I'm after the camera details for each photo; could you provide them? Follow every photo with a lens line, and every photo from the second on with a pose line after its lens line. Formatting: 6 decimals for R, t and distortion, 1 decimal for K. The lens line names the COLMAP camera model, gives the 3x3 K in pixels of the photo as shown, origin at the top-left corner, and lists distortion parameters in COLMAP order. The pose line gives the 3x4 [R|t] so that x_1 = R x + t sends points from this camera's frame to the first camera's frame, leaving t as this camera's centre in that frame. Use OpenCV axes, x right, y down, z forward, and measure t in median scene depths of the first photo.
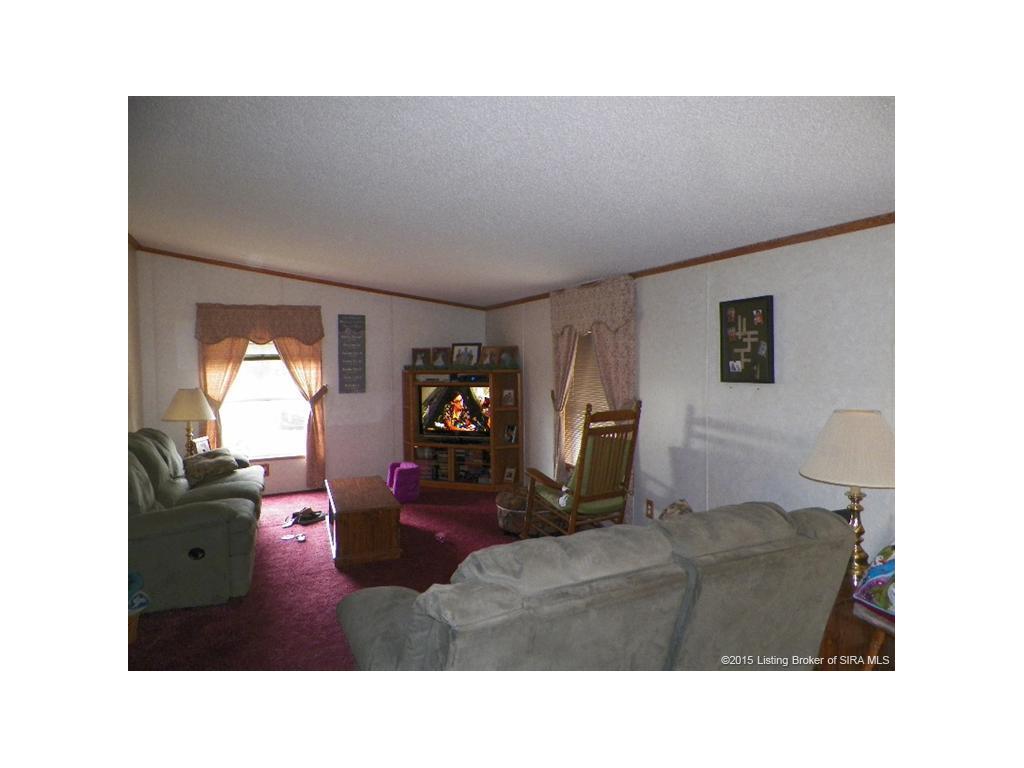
lens RADIAL K [[549.4, 0, 512.0], [0, 549.4, 384.0], [0, 0, 1]] dist [0.001931, 0.000210]
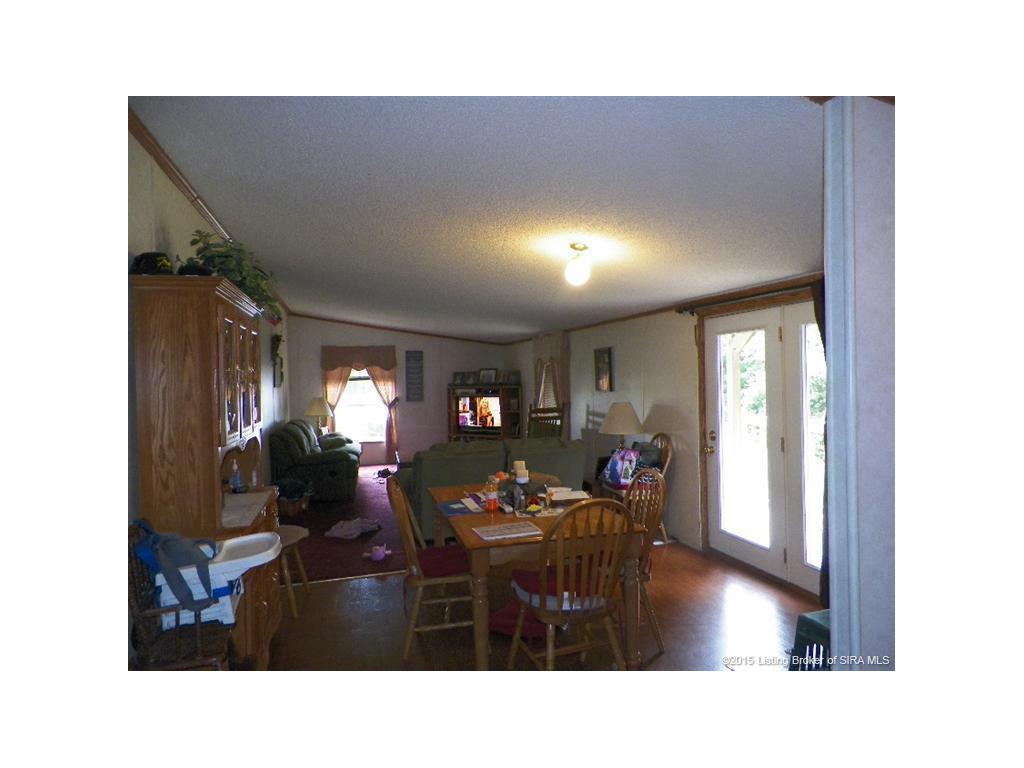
lens RADIAL K [[549.4, 0, 512.0], [0, 549.4, 384.0], [0, 0, 1]] dist [0.001931, 0.000210]
pose [[0.990667, -0.002552, -0.136282, 0.200422], [-0.001909, 0.999467, -0.032595, 0.018676], [0.136292, 0.032551, 0.990134, -0.515195]]
